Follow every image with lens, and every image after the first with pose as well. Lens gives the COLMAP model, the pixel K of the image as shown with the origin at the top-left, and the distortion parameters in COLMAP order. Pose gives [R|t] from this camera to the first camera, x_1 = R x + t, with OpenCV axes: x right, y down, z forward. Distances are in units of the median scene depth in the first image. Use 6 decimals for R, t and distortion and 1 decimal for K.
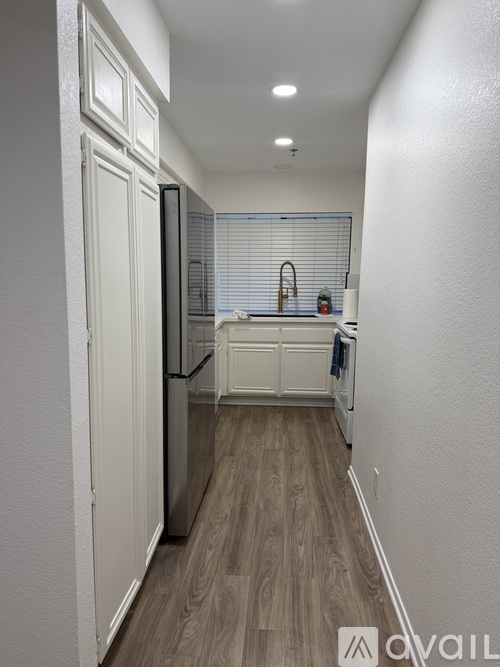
lens RADIAL K [[456.2, 0, 245.9], [0, 456.2, 329.3], [0, 0, 1]] dist [0.096190, -0.172515]
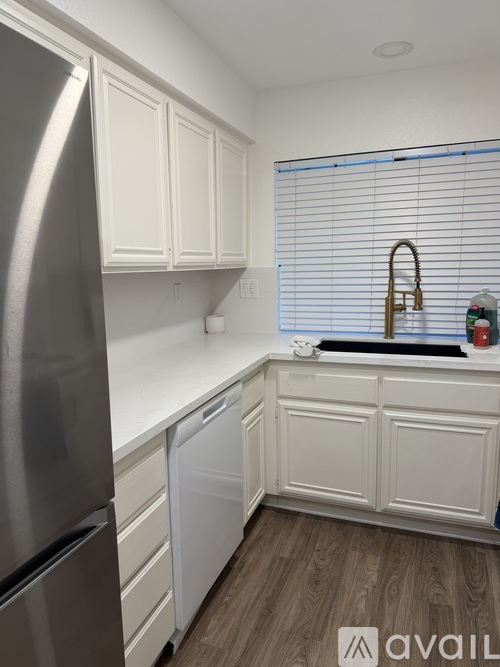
lens RADIAL K [[456.2, 0, 245.9], [0, 456.2, 329.3], [0, 0, 1]] dist [0.096190, -0.172515]
pose [[0.956128, 0.016741, -0.292469, 0.074085], [-0.011319, 0.999731, 0.020223, -0.056771], [0.292729, -0.016026, 0.956061, 0.449241]]
